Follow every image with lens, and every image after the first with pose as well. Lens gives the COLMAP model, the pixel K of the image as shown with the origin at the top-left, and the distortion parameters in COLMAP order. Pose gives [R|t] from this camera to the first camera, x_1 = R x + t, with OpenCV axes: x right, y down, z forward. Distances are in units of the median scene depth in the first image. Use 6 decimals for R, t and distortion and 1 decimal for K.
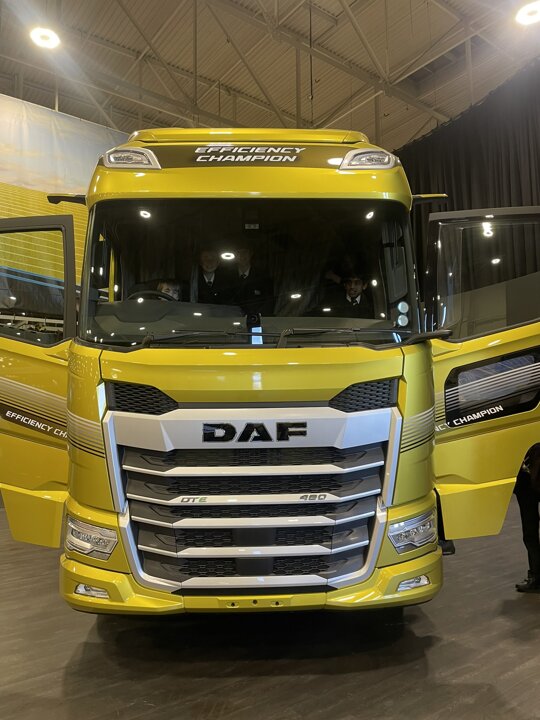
lens RADIAL K [[509.1, 0, 270.0], [0, 509.1, 360.0], [0, 0, 1]] dist [-0.002995, -0.001870]
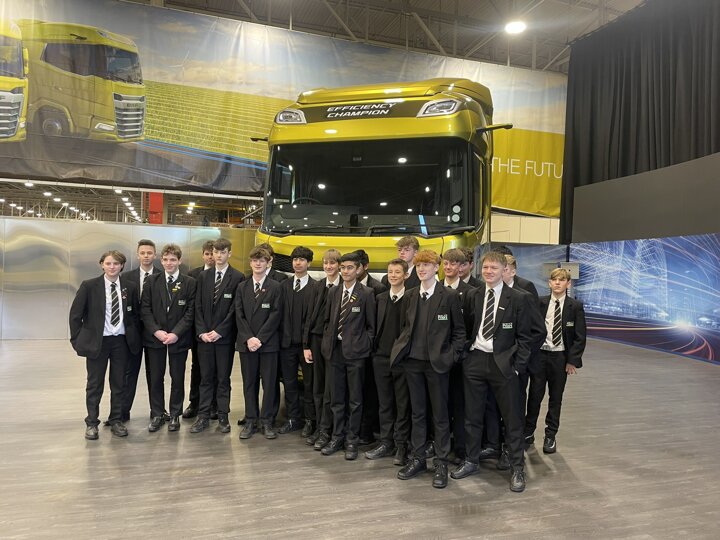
lens RADIAL K [[509.1, 0, 360.0], [0, 509.1, 270.0], [0, 0, 1]] dist [-0.002995, -0.001870]
pose [[0.951686, 0.037822, -0.304736, 0.452827], [-0.014747, 0.996870, 0.077673, -0.037924], [0.306720, -0.069426, 0.949264, -0.512880]]
